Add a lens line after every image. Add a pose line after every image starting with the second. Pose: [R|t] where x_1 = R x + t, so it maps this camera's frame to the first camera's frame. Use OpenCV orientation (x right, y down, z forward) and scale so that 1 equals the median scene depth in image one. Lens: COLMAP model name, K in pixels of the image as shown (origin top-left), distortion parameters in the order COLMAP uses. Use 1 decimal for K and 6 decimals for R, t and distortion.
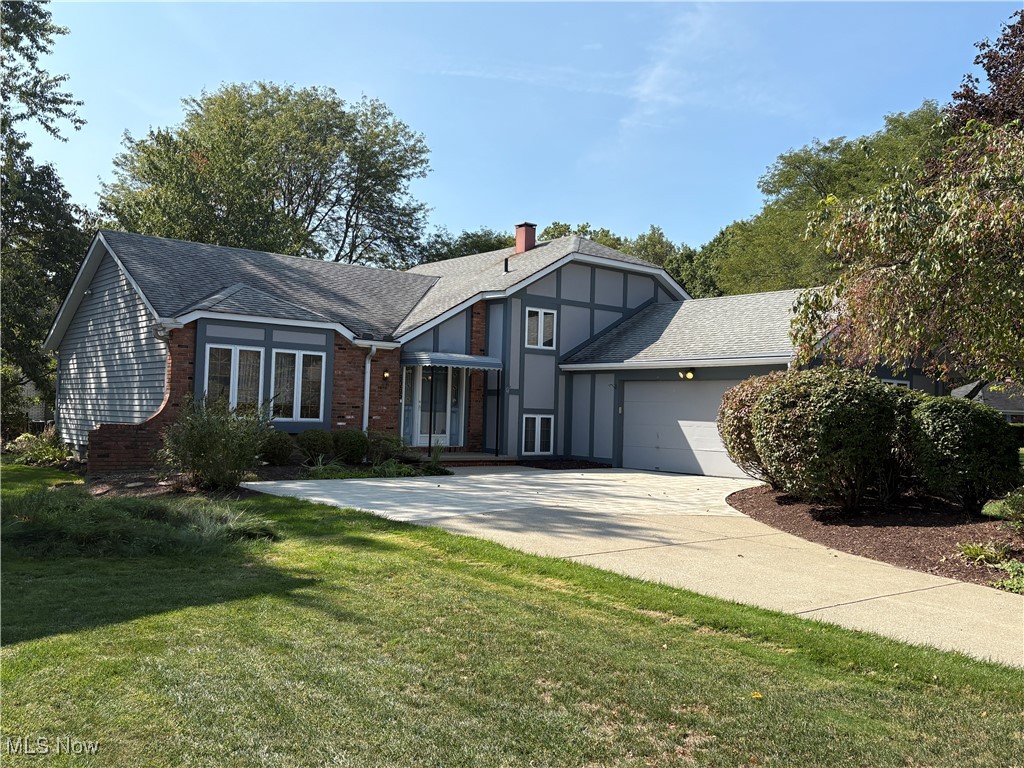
lens RADIAL K [[939.7, 0, 513.7], [0, 939.7, 378.0], [0, 0, 1]] dist [0.045498, 0.000000]
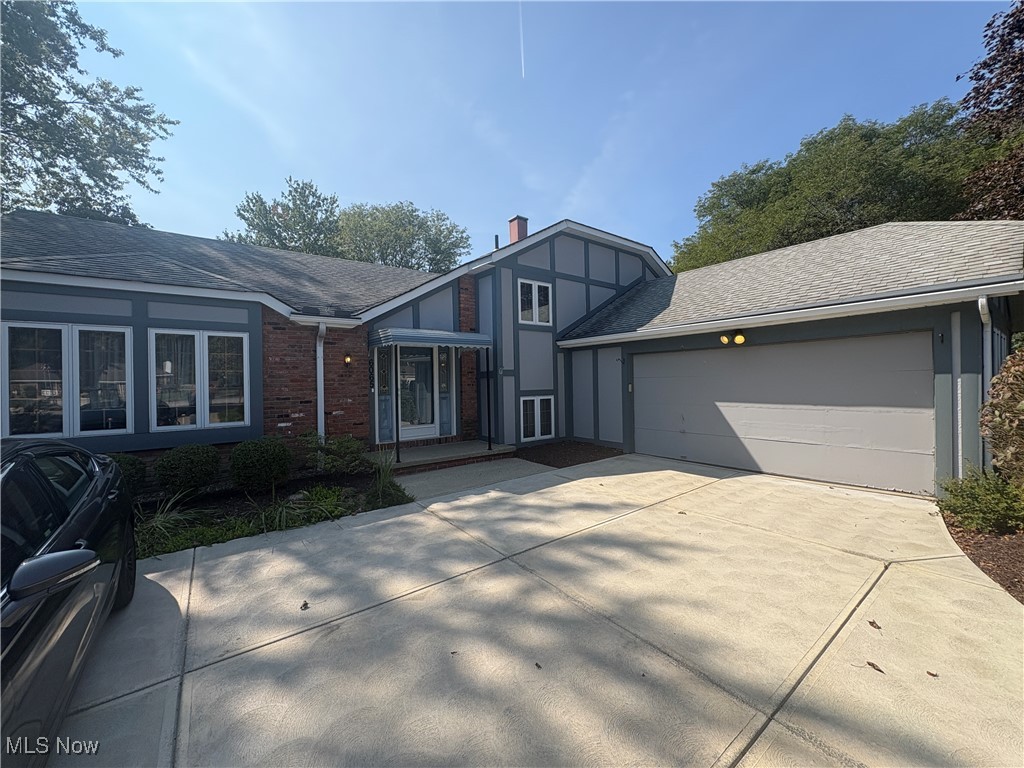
lens RADIAL K [[409.1, 0, 512.8], [0, 409.1, 379.4], [0, 0, 1]] dist [-0.009056, -0.000253]
pose [[0.998082, -0.047765, -0.039380, 0.019292], [0.049064, 0.998260, 0.032714, 0.008350], [0.037749, -0.034583, 0.998689, 0.608340]]
